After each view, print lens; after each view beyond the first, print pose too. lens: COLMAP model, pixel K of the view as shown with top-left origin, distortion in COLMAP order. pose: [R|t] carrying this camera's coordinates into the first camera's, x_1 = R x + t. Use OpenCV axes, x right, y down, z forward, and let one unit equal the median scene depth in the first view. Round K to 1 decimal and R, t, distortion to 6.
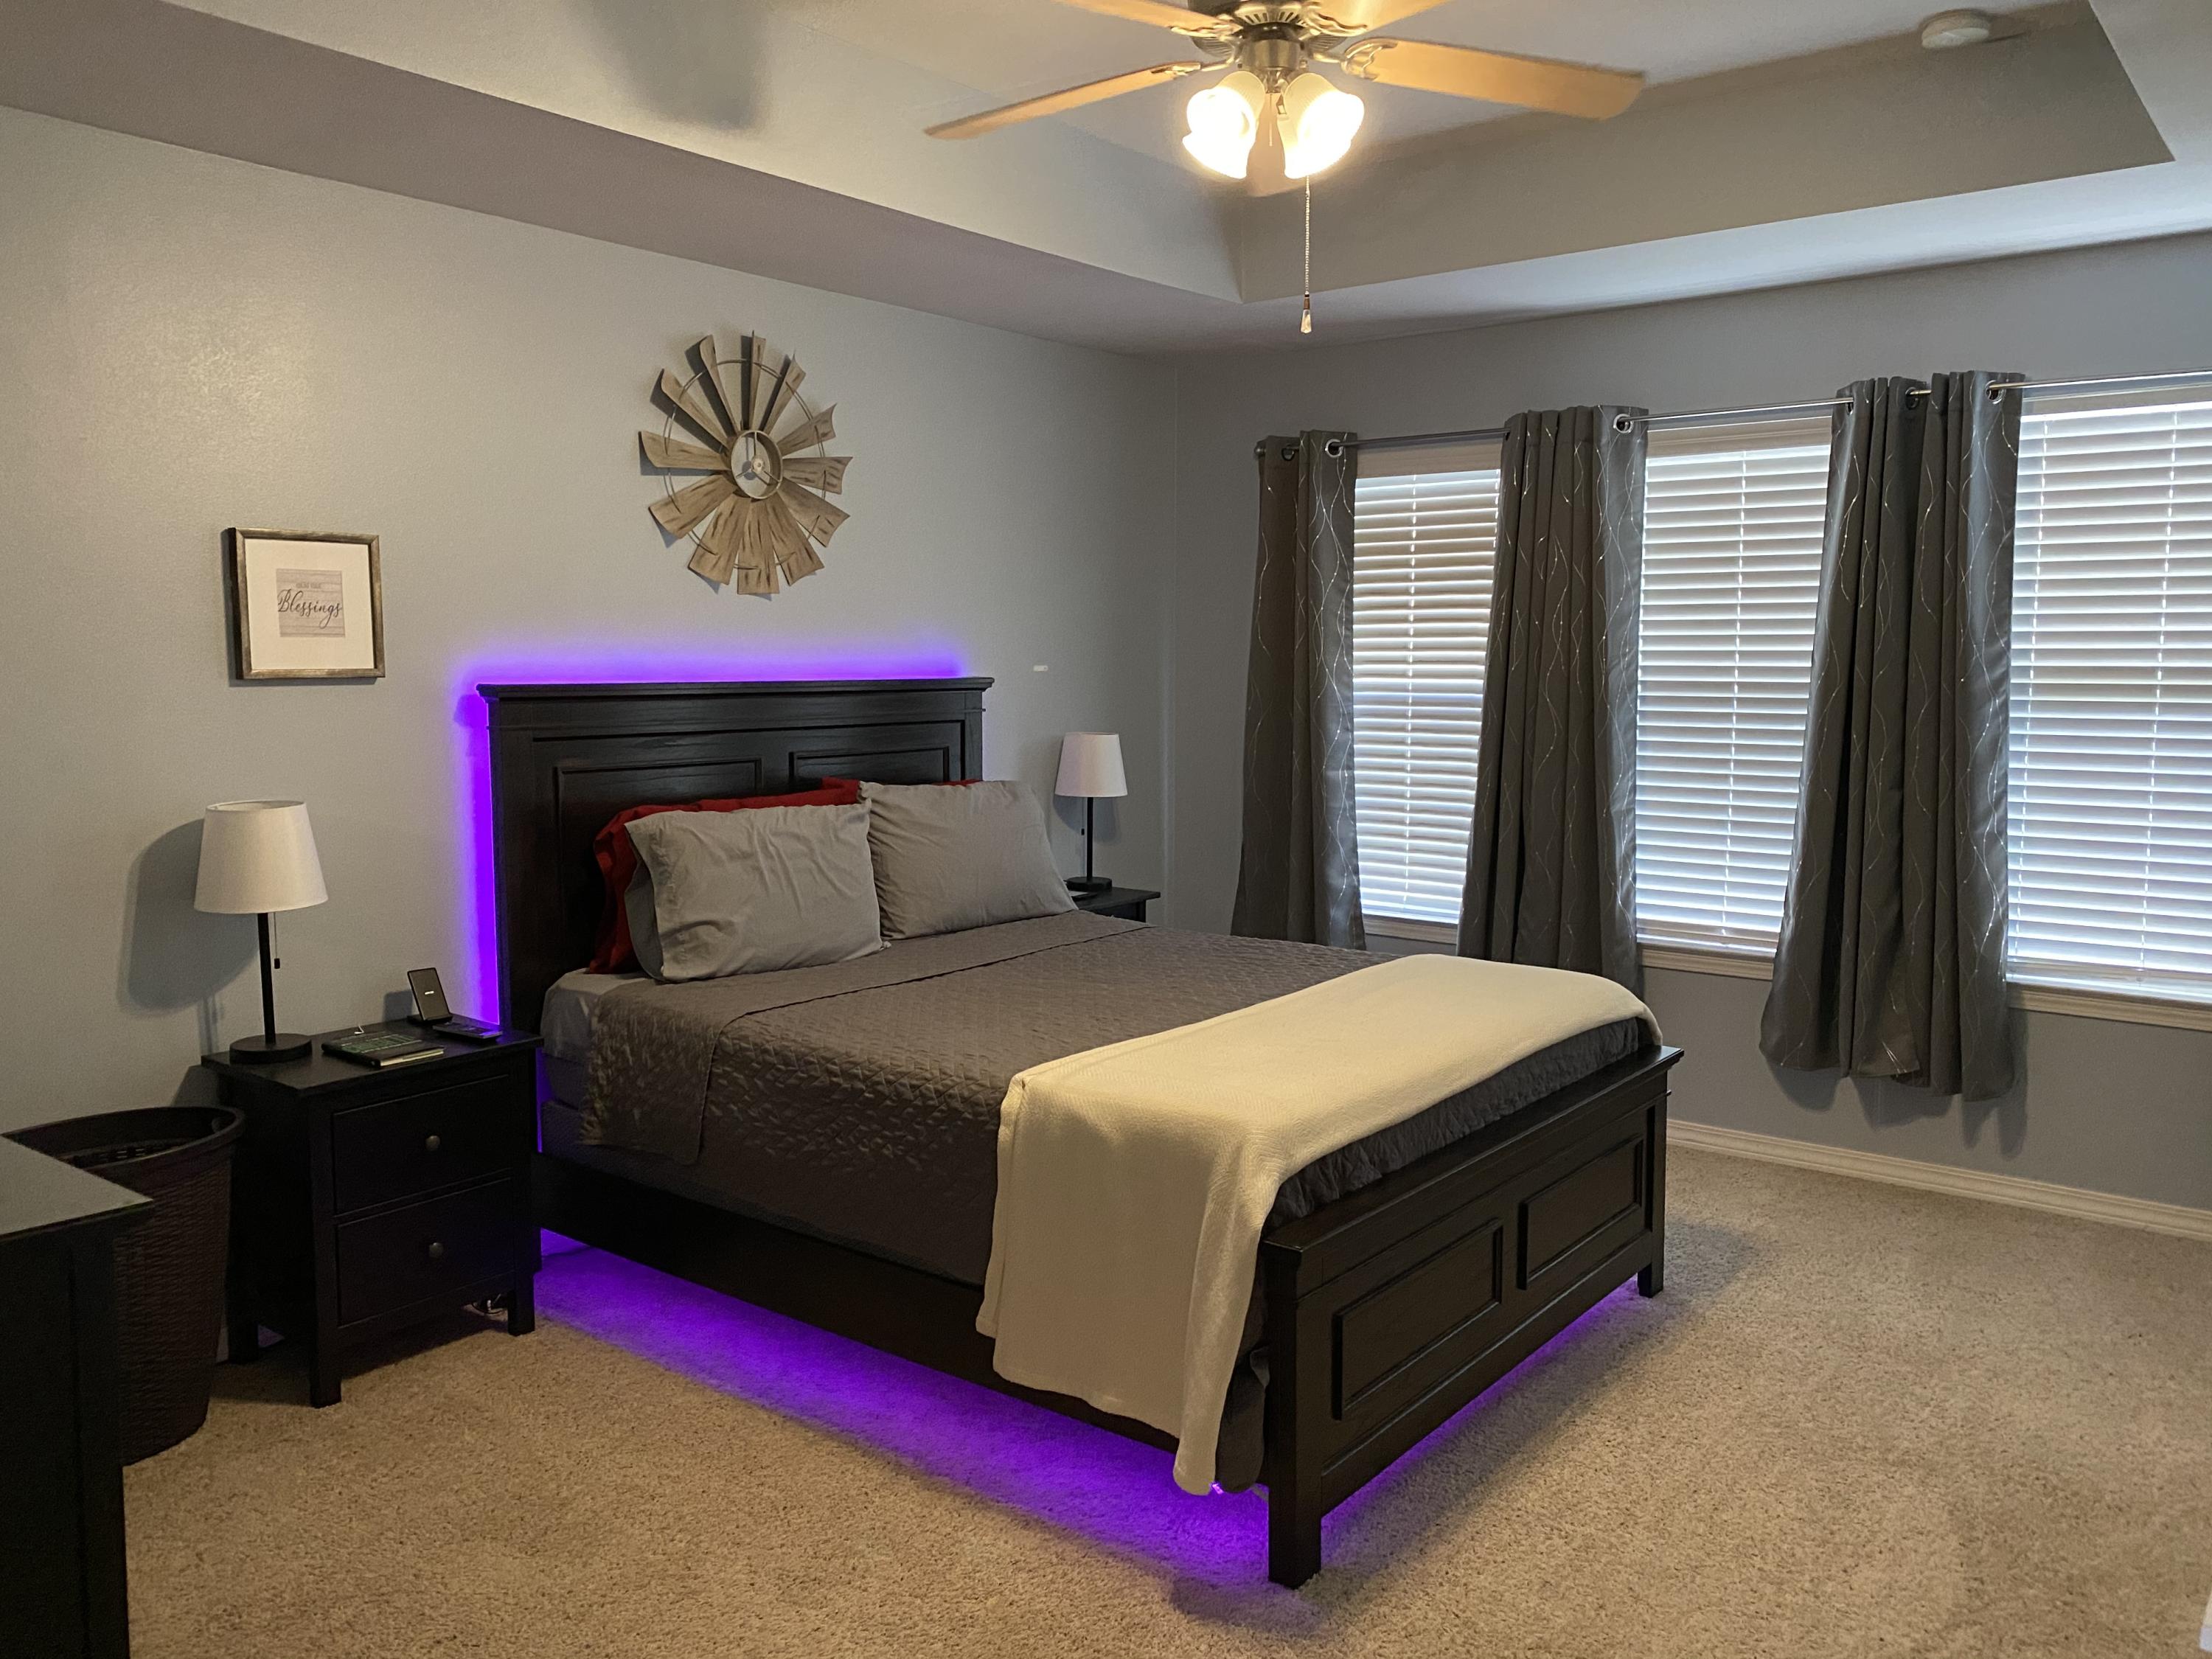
lens RADIAL K [[1686.7, 0, 1106.0], [0, 1686.7, 829.4], [0, 0, 1]] dist [0.011234, -0.019387]
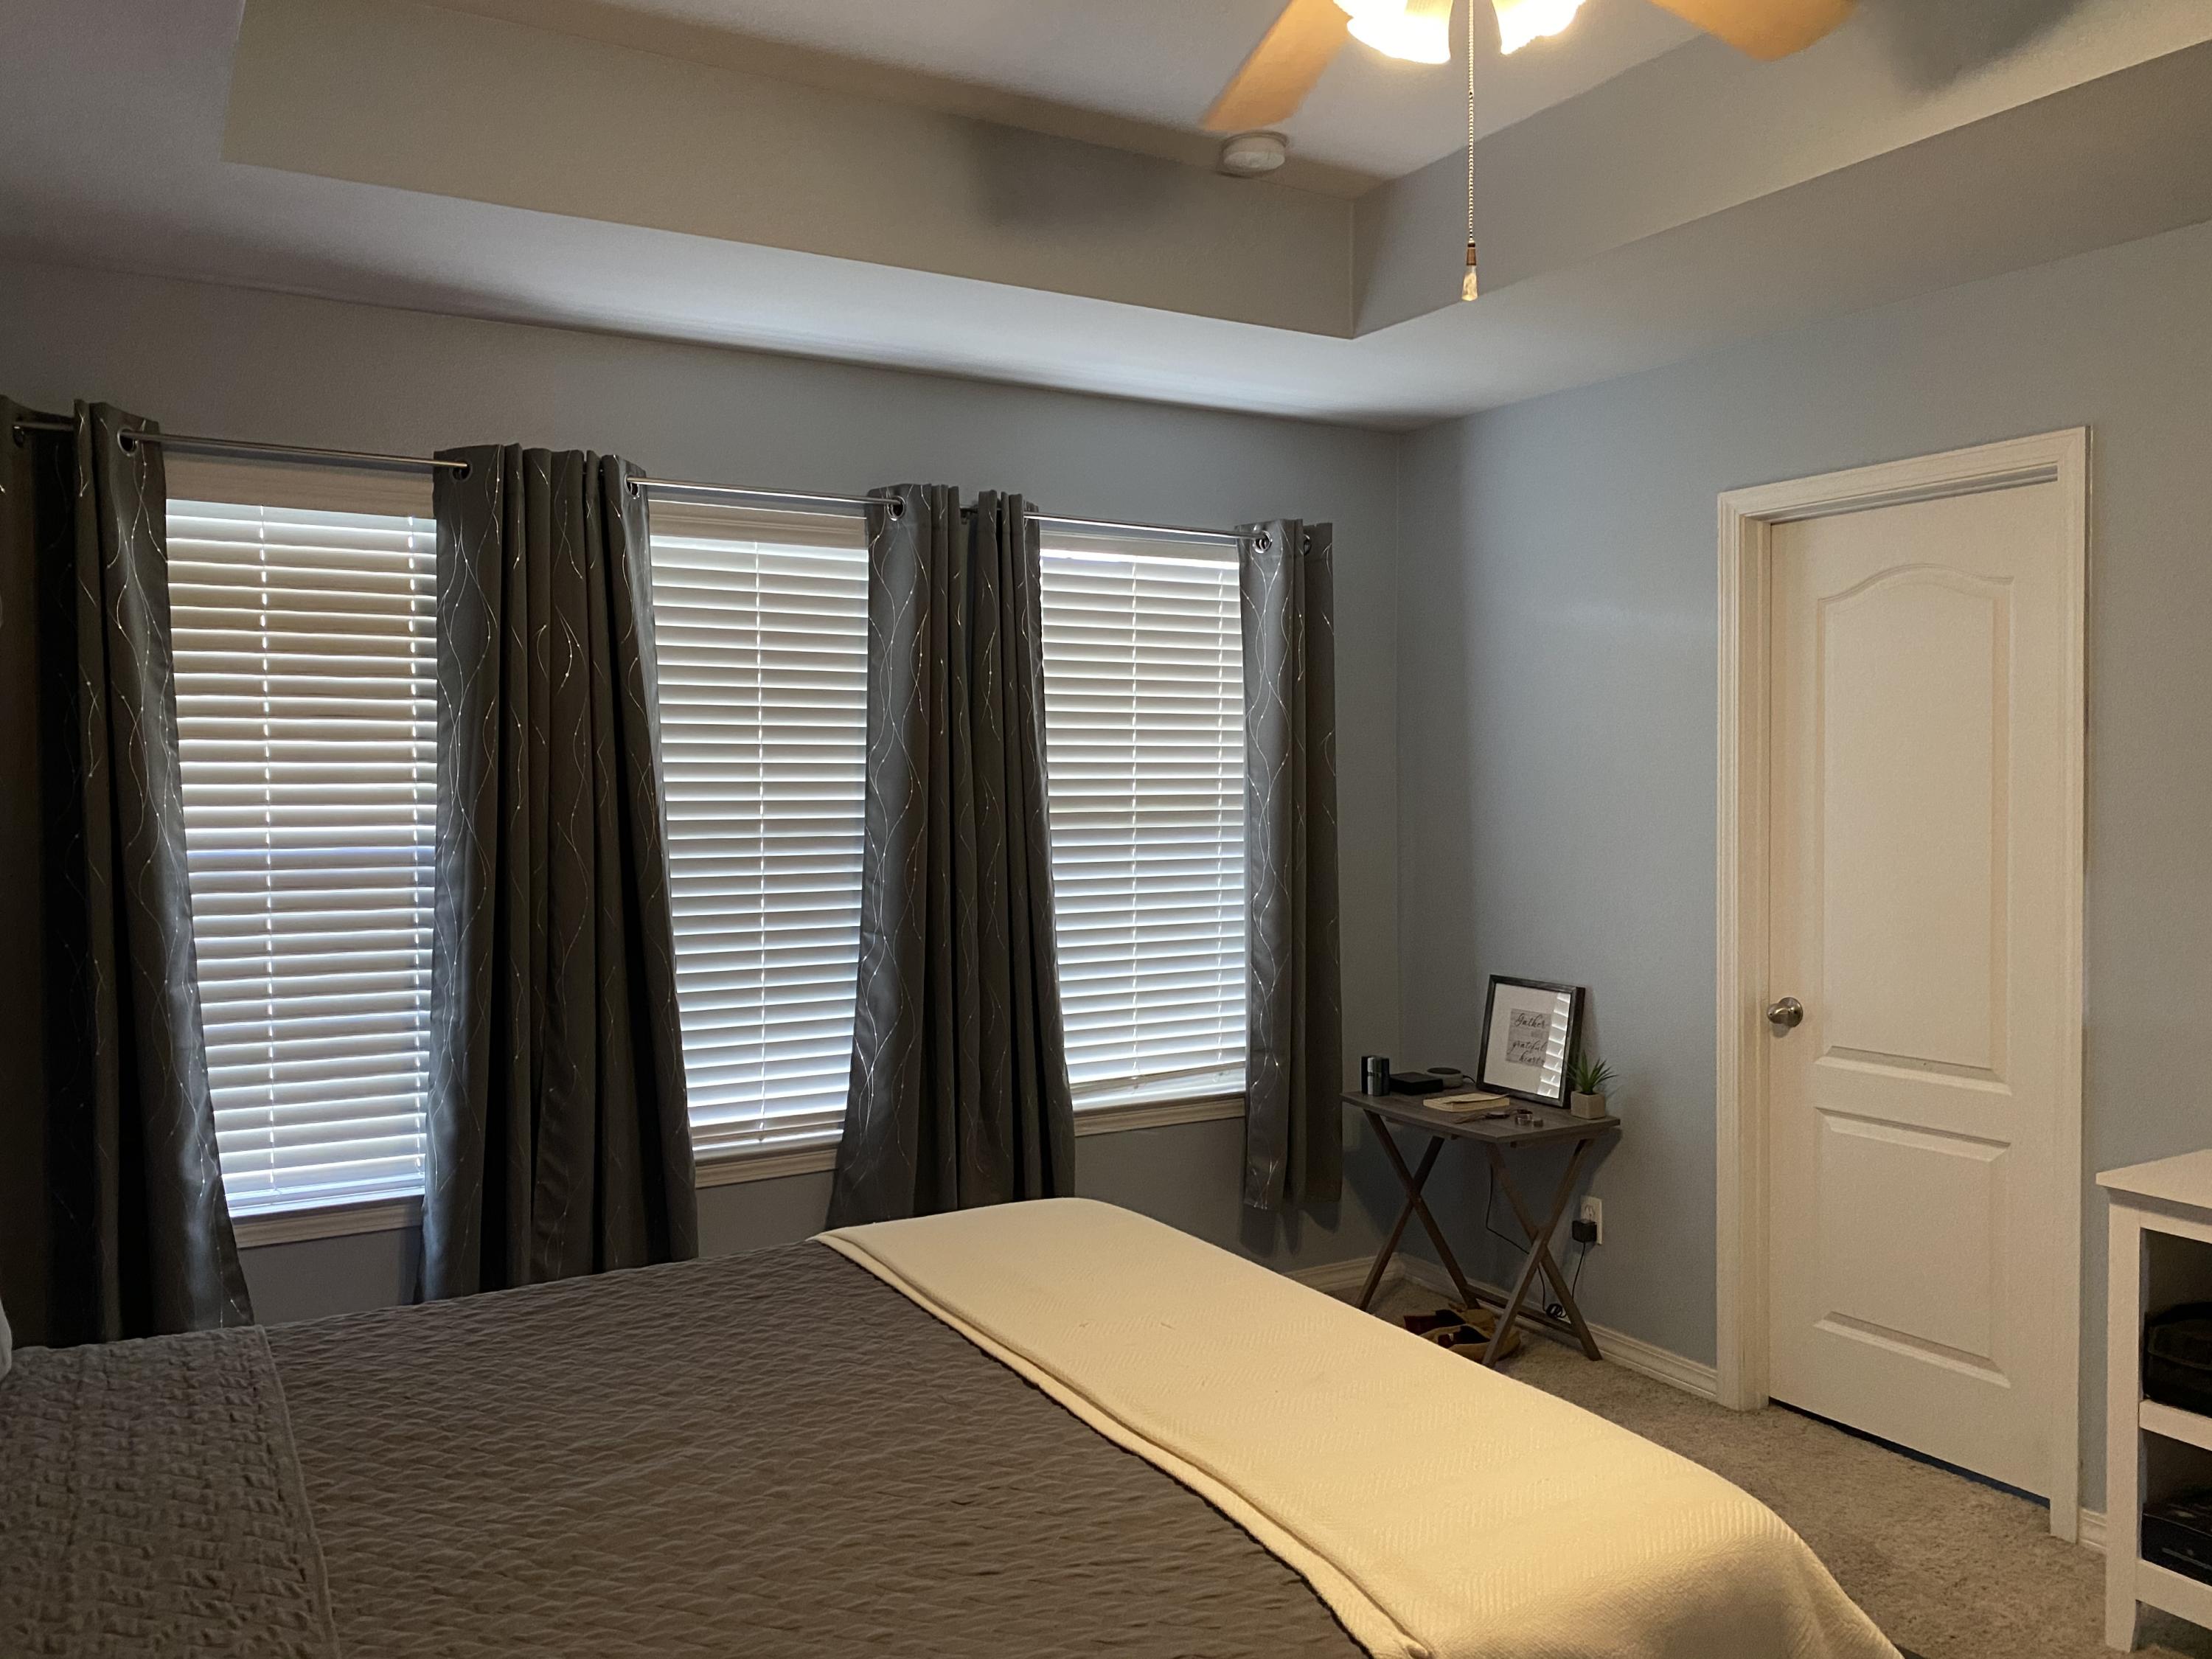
lens RADIAL K [[1686.7, 0, 1111.2], [0, 1686.7, 822.8], [0, 0, 1]] dist [0.011234, -0.019387]
pose [[0.356482, -0.023935, 0.933996, -0.297835], [0.101564, 0.994741, -0.013273, -0.050763], [-0.928766, 0.099591, 0.357038, 0.485415]]
